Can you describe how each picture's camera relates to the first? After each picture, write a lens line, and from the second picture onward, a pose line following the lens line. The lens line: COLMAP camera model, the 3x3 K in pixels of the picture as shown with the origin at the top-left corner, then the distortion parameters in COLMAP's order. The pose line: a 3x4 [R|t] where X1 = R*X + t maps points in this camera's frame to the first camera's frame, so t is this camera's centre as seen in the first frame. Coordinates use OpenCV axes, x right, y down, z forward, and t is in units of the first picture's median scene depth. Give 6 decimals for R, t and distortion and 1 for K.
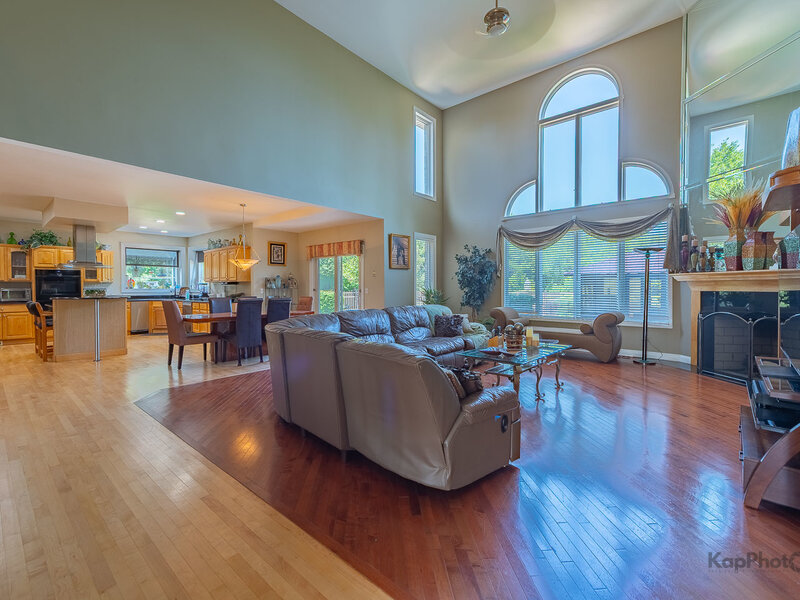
lens RADIAL K [[400.7, 0, 423.4], [0, 400.7, 291.4], [0, 0, 1]] dist [0.021836, -0.019541]
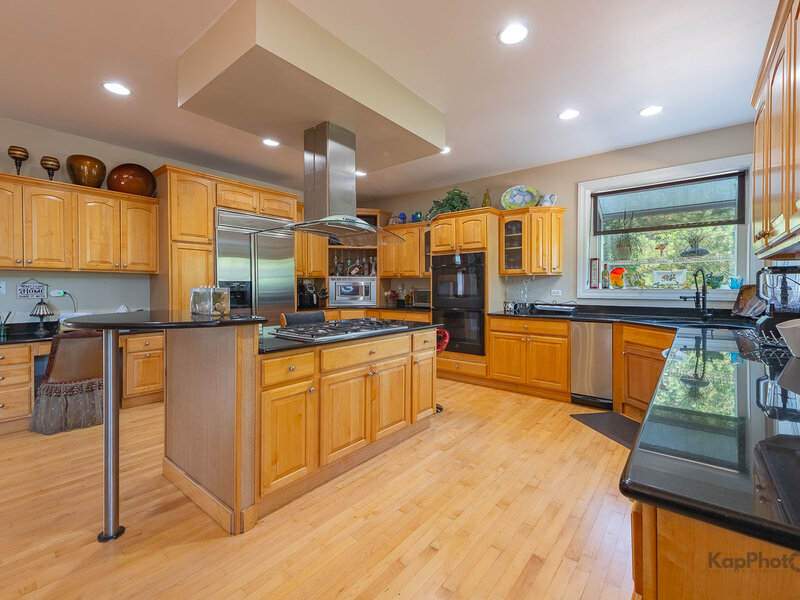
lens RADIAL K [[329.3, 0, 437.1], [0, 329.3, 292.1], [0, 0, 1]] dist [0.001158, 0.000073]
pose [[0.039559, 0.015254, -0.999101, -0.425416], [-0.010265, 0.999837, 0.014858, -0.007044], [0.999165, 0.009668, 0.039709, 0.897323]]
